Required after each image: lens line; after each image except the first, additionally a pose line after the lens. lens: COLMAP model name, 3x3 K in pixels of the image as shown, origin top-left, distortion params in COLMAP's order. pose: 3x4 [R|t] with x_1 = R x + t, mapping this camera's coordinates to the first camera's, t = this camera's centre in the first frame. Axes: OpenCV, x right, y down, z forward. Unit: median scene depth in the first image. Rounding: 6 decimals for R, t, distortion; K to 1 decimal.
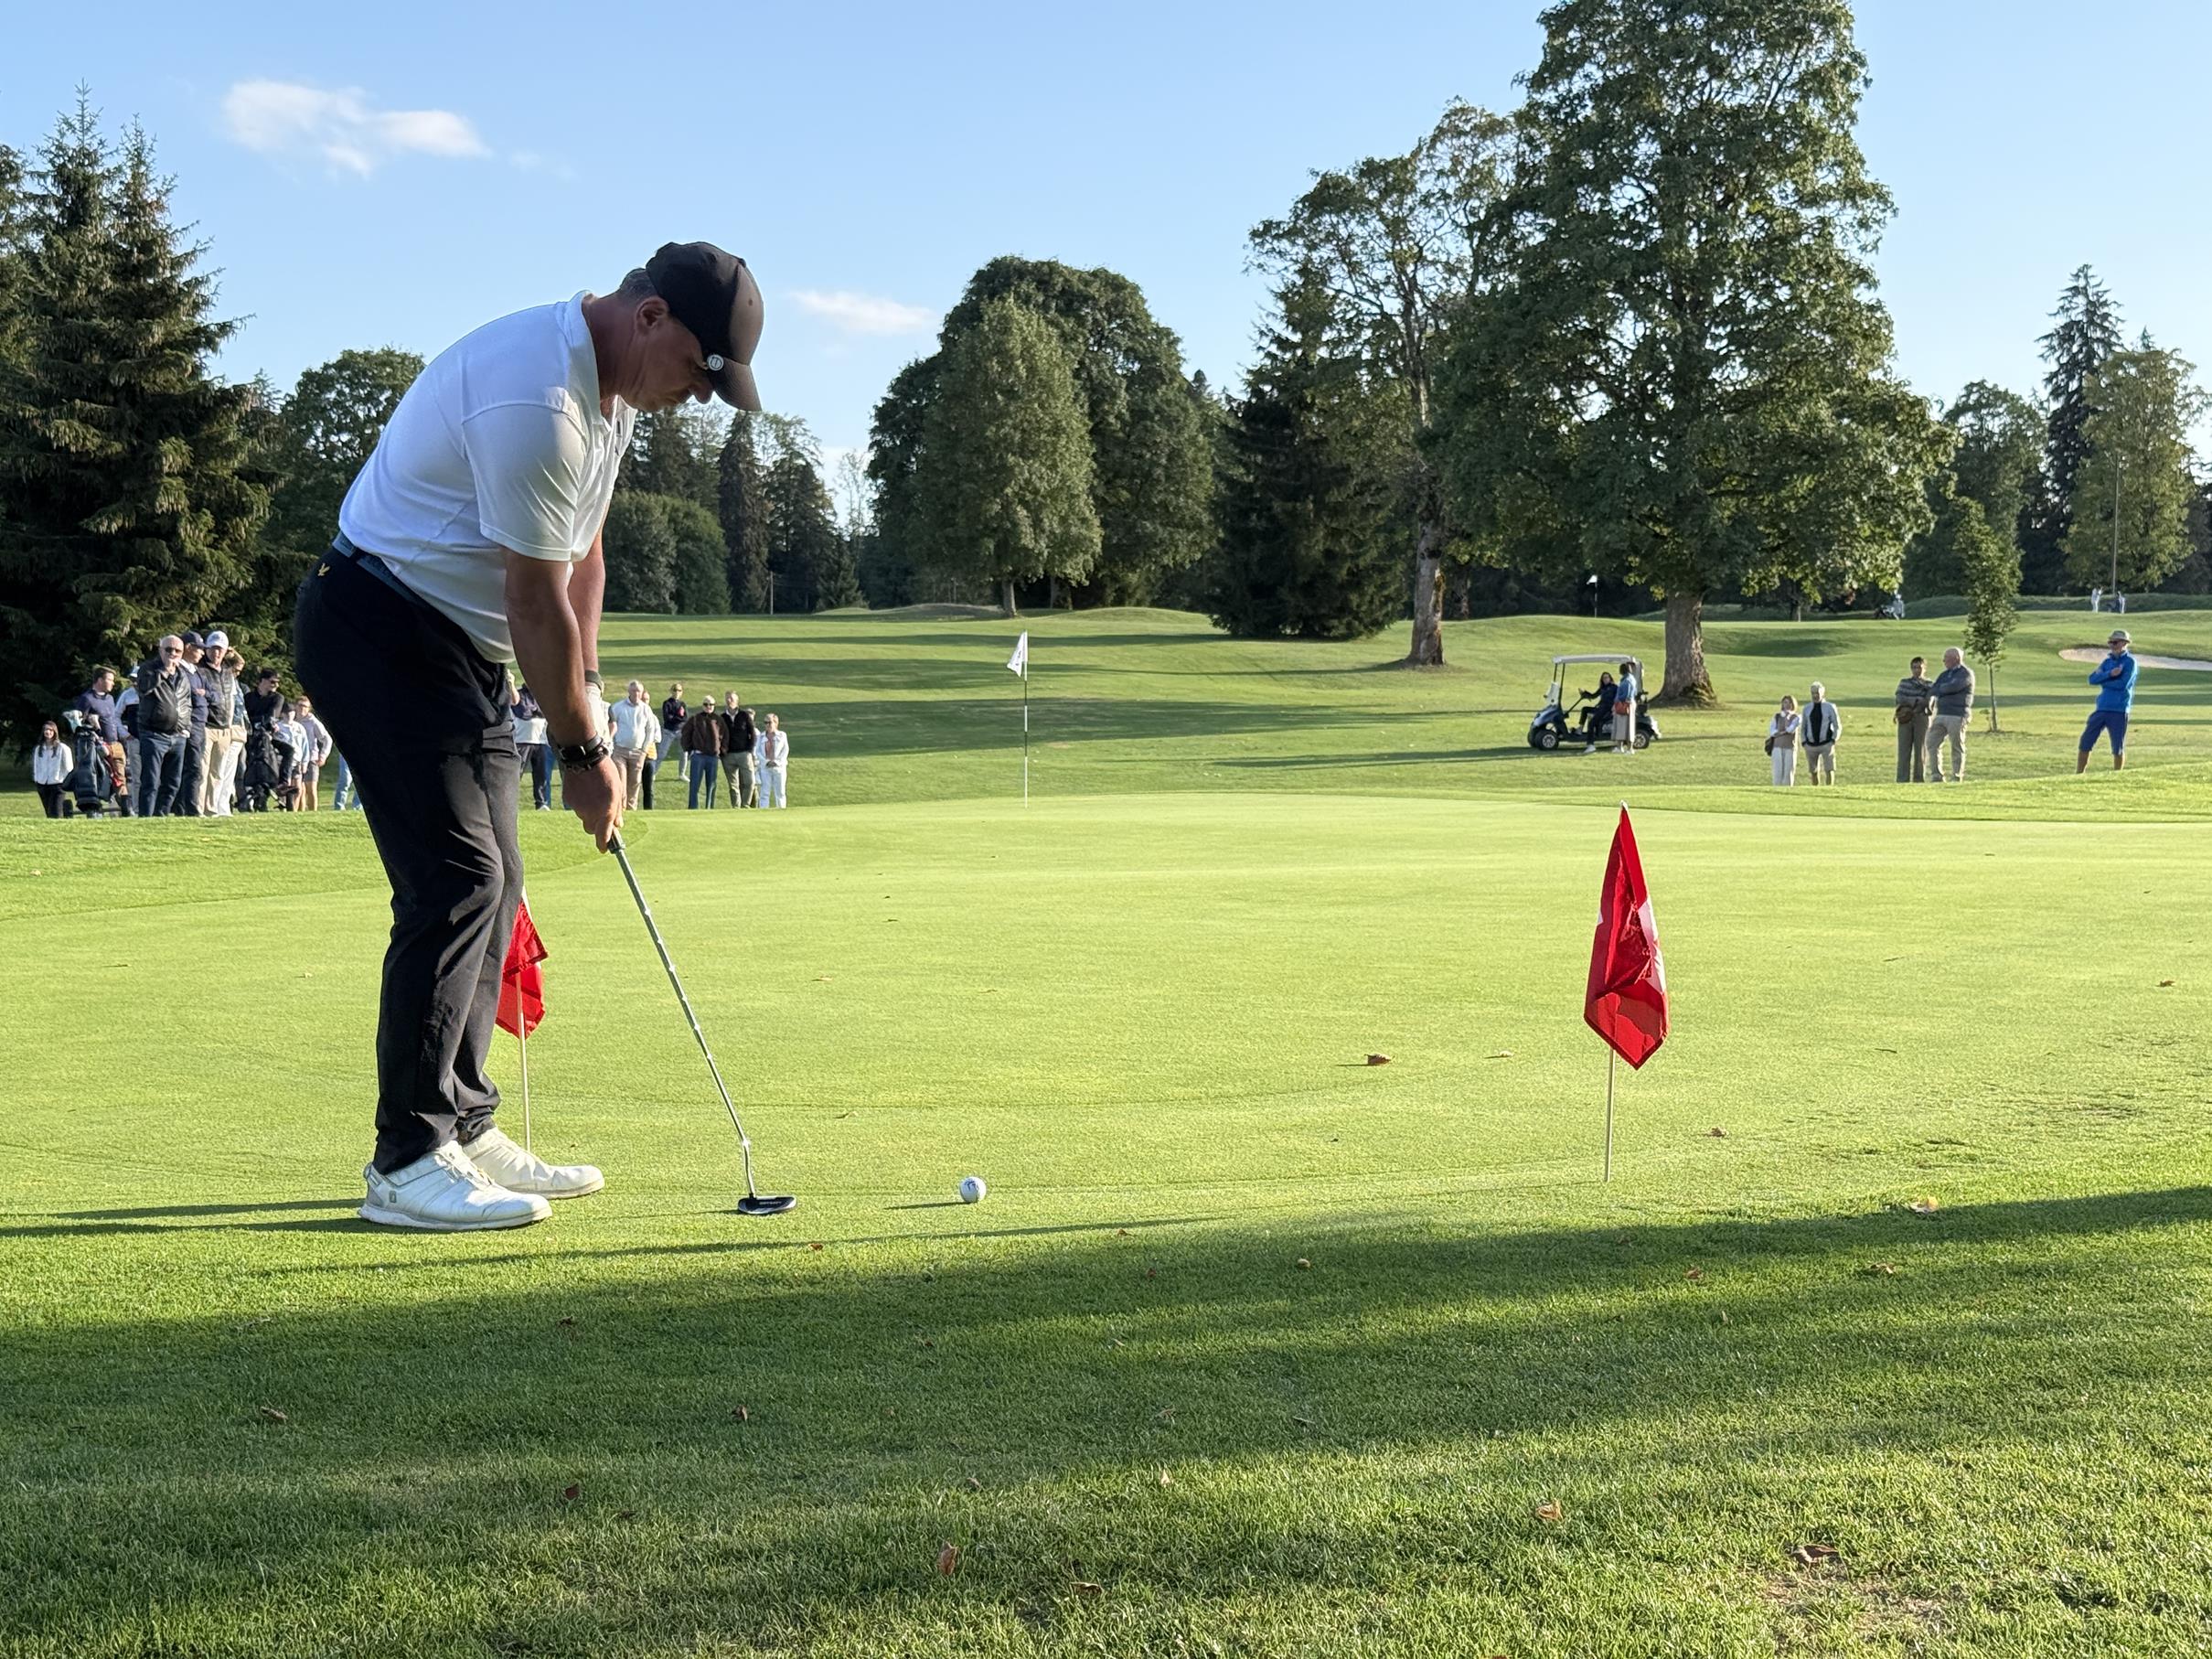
lens RADIAL K [[2994.1, 0, 1099.3], [0, 2994.1, 877.0], [0, 0, 1]] dist [0.097425, 0.000000]
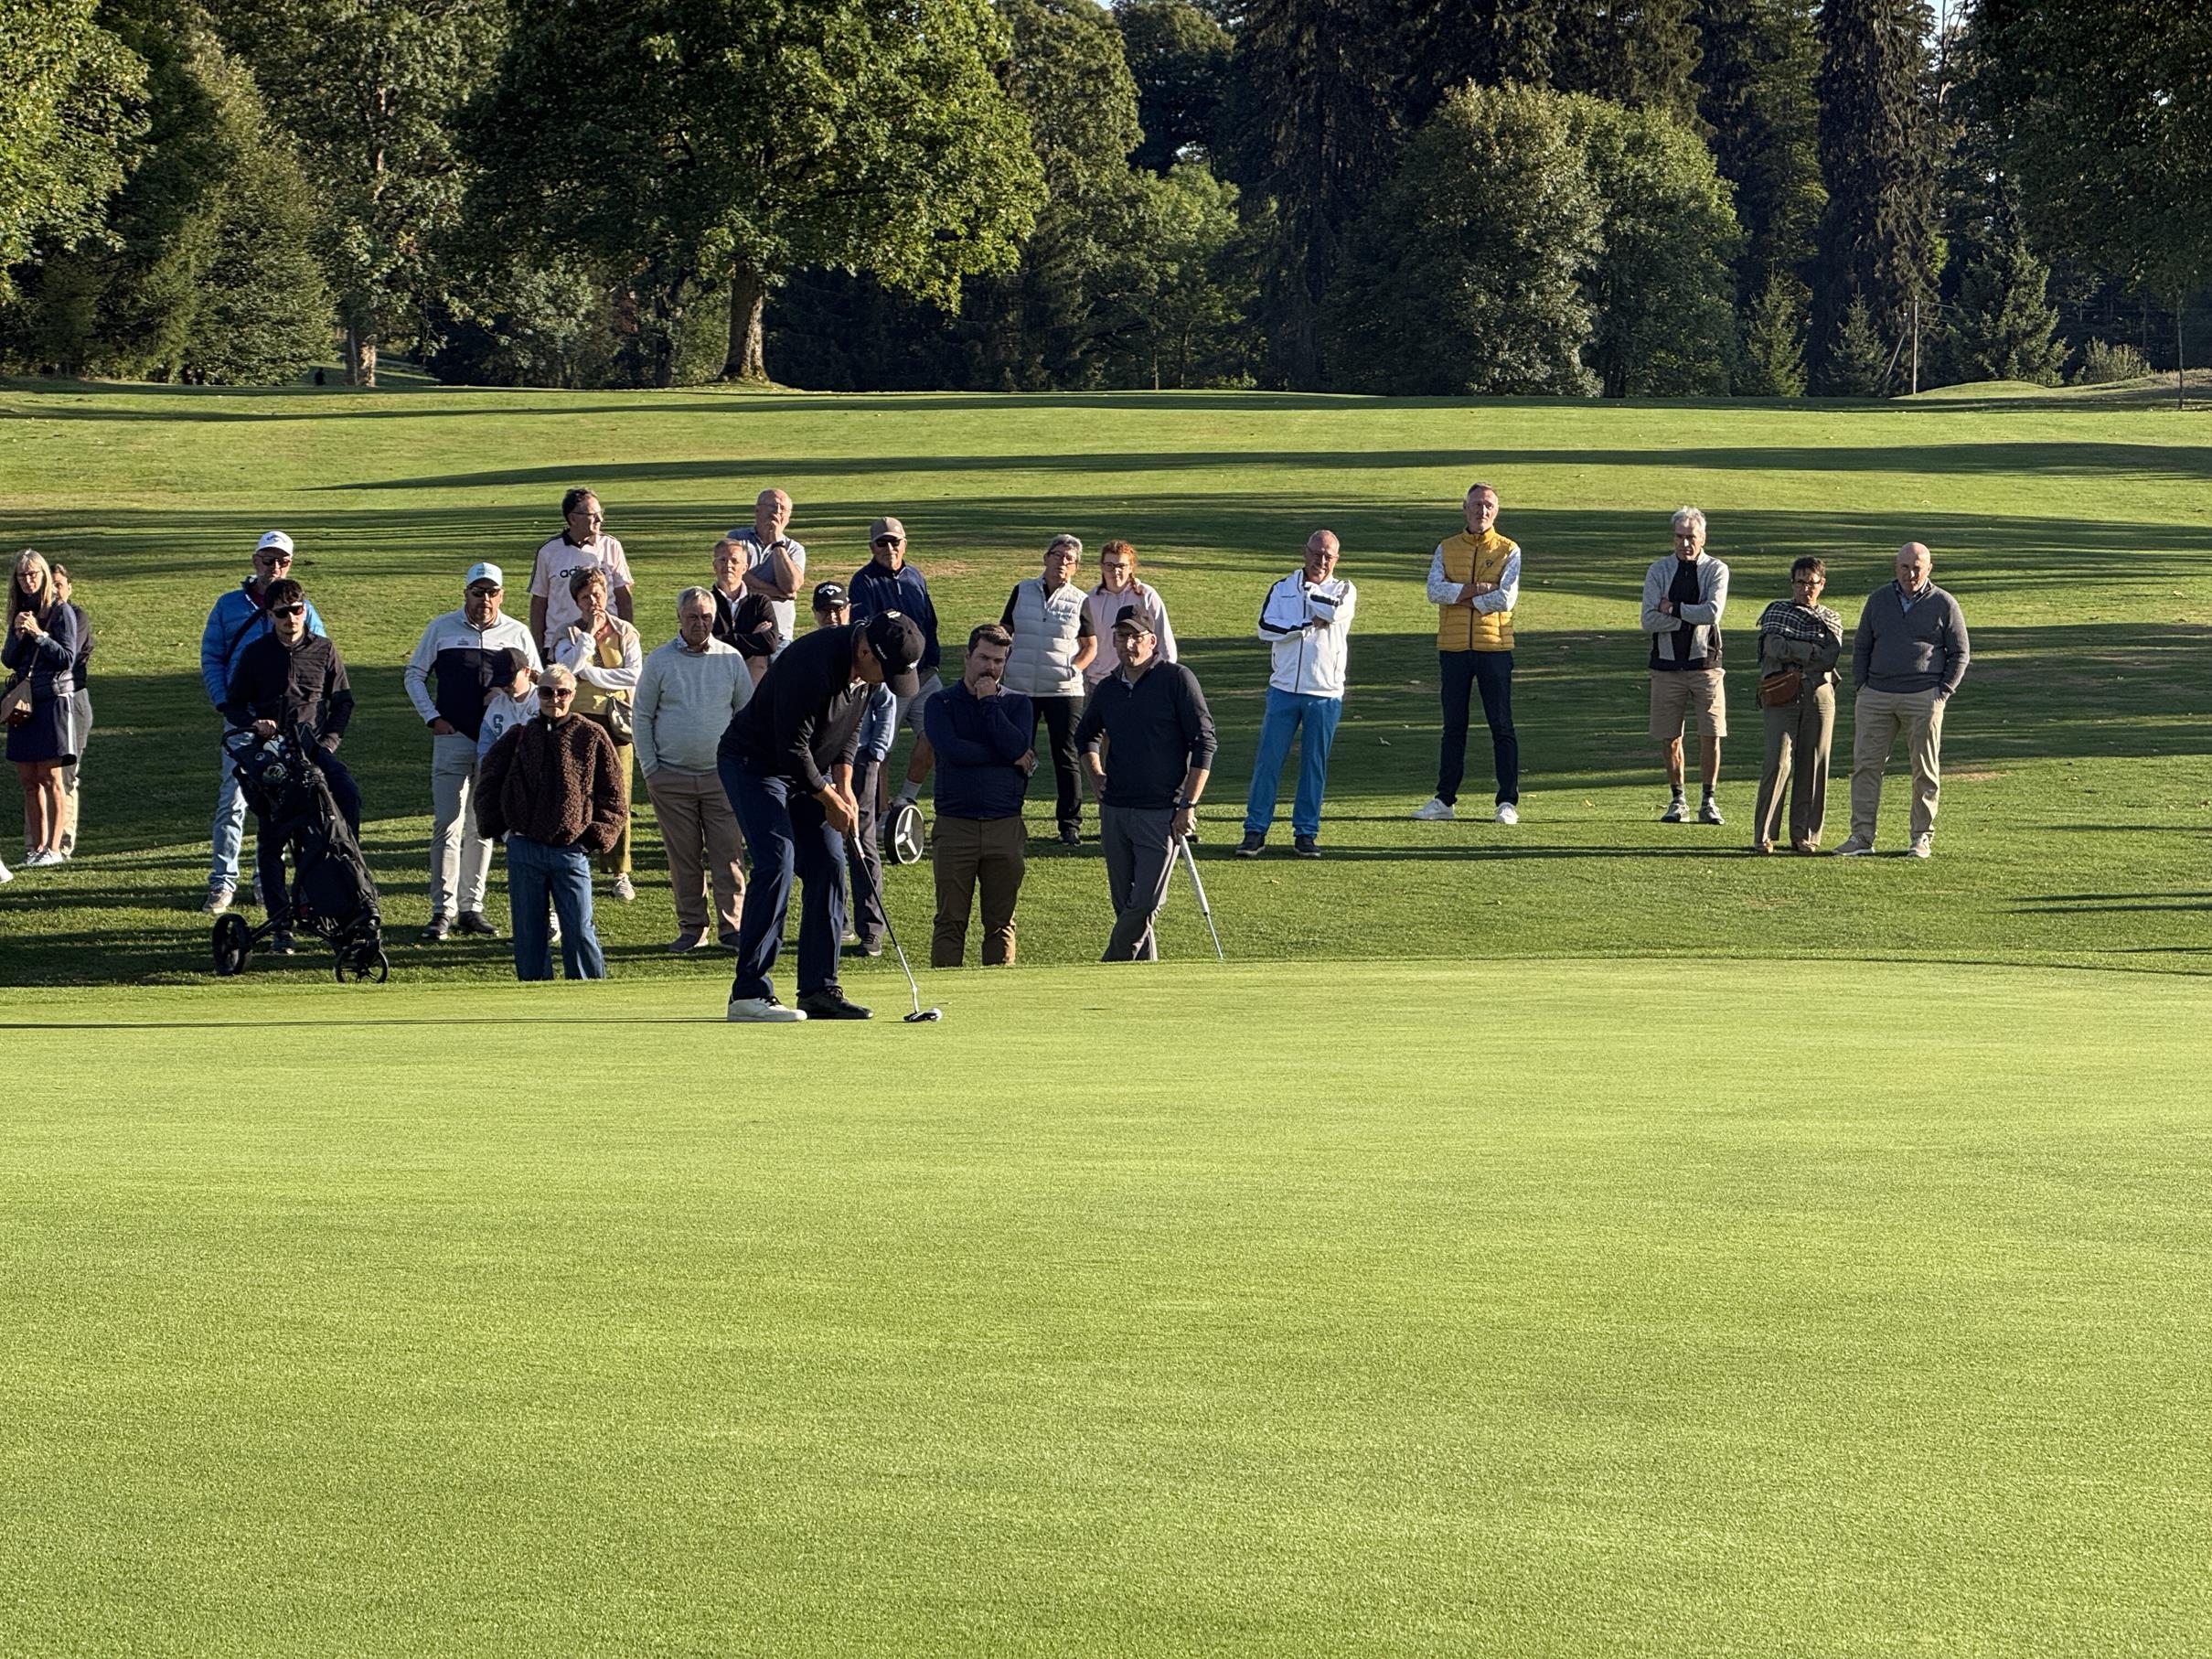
lens RADIAL K [[7576.1, 0, 1114.7], [0, 7576.1, 846.5], [0, 0, 1]] dist [0.179093, 0.000000]
pose [[0.973119, 0.017922, -0.229604, 0.066993], [-0.024998, 0.999297, -0.027947, -0.009330], [0.228942, 0.032935, 0.972883, 0.160659]]
